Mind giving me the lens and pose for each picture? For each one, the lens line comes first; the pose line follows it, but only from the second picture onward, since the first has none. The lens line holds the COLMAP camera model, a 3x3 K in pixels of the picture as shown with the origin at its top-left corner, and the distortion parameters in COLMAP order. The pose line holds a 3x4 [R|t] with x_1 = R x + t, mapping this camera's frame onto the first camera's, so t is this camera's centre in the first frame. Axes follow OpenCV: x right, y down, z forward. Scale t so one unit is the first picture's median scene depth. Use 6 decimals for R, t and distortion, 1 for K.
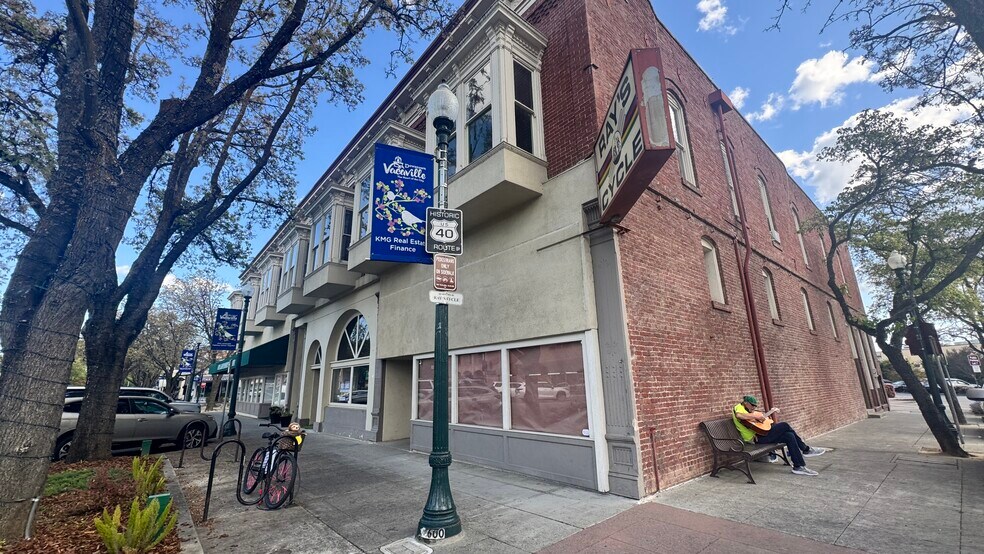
lens RADIAL K [[399.7, 0, 492.0], [0, 399.7, 277.0], [0, 0, 1]] dist [-0.001906, -0.000041]
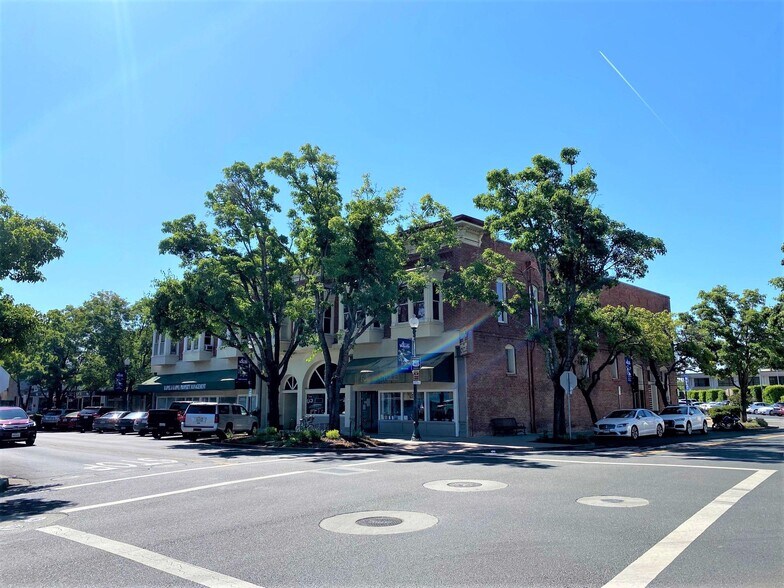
lens RADIAL K [[604.5, 0, 392.0], [0, 604.5, 294.0], [0, 0, 1]] dist [0.001491, 0.001303]
pose [[0.995973, 0.026815, 0.085550, -0.694521], [-0.034035, 0.995878, 0.084078, -1.011824], [-0.082942, -0.086651, 0.992780, -3.683617]]
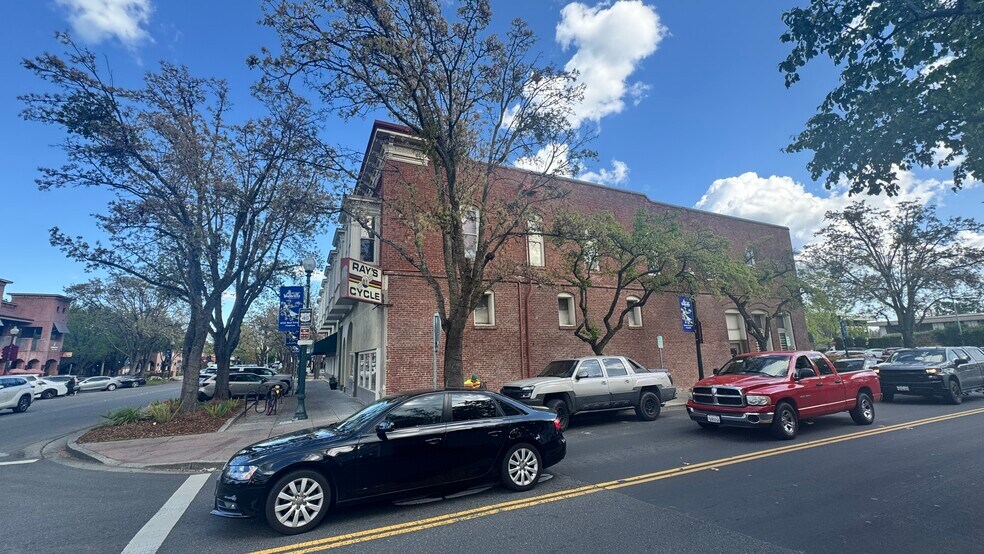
lens RADIAL K [[399.7, 0, 492.0], [0, 399.7, 277.0], [0, 0, 1]] dist [-0.001906, -0.000041]
pose [[0.967228, -0.059446, -0.246851, 1.561745], [0.077866, 0.994808, 0.065534, -0.404113], [0.241673, -0.082607, 0.966835, -1.137726]]
